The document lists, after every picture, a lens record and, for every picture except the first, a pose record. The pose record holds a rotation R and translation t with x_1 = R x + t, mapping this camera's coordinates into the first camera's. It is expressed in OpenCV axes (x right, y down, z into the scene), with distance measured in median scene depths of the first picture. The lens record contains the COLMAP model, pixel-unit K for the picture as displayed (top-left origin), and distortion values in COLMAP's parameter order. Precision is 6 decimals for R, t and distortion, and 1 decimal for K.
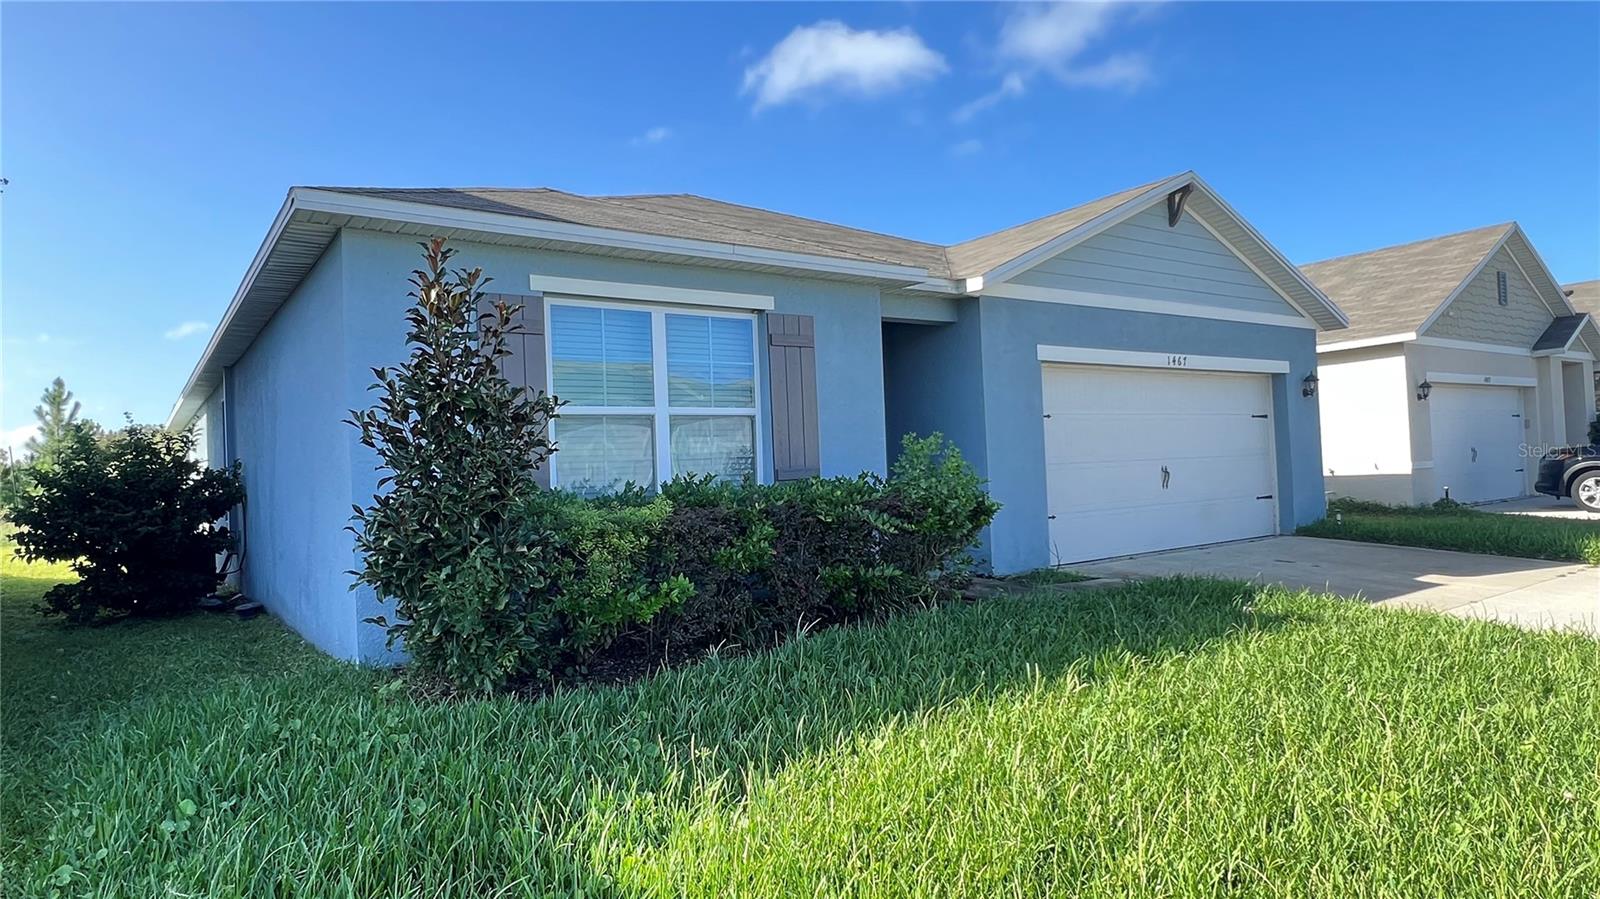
lens RADIAL K [[969.5, 0, 804.9], [0, 969.5, 447.0], [0, 0, 1]] dist [-0.006910, -0.000180]
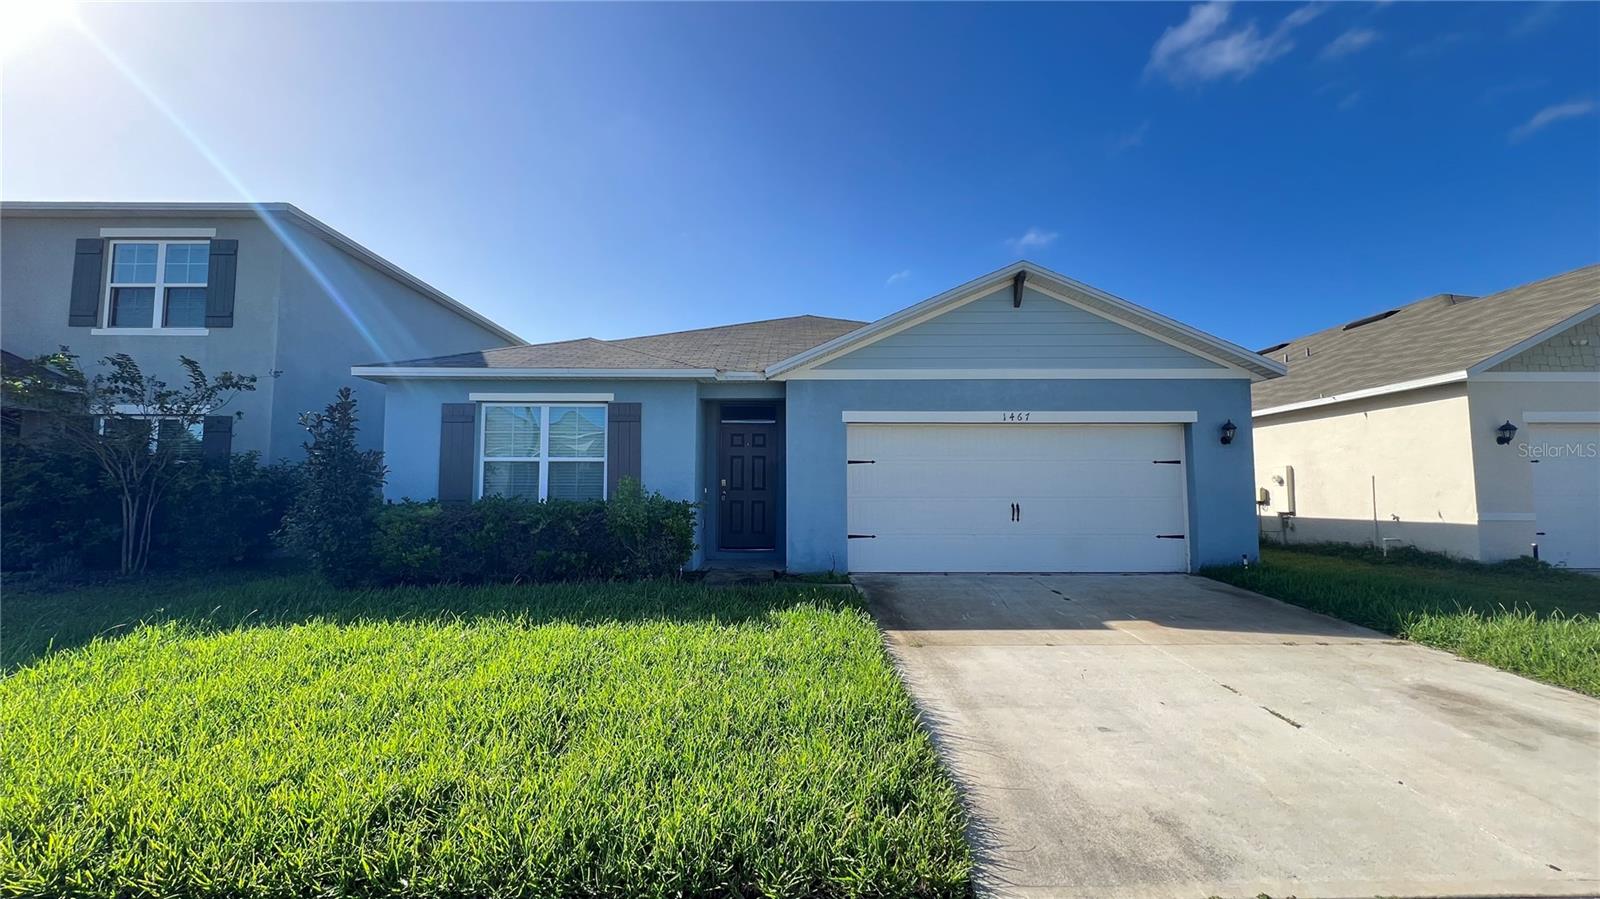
lens RADIAL K [[625.5, 0, 792.3], [0, 625.5, 451.6], [0, 0, 1]] dist [-0.003046, -0.000615]
pose [[0.808169, -0.003121, -0.588942, 0.619721], [-0.018763, 0.999342, -0.031043, -0.015444], [0.588651, 0.036139, 0.807579, 0.201238]]
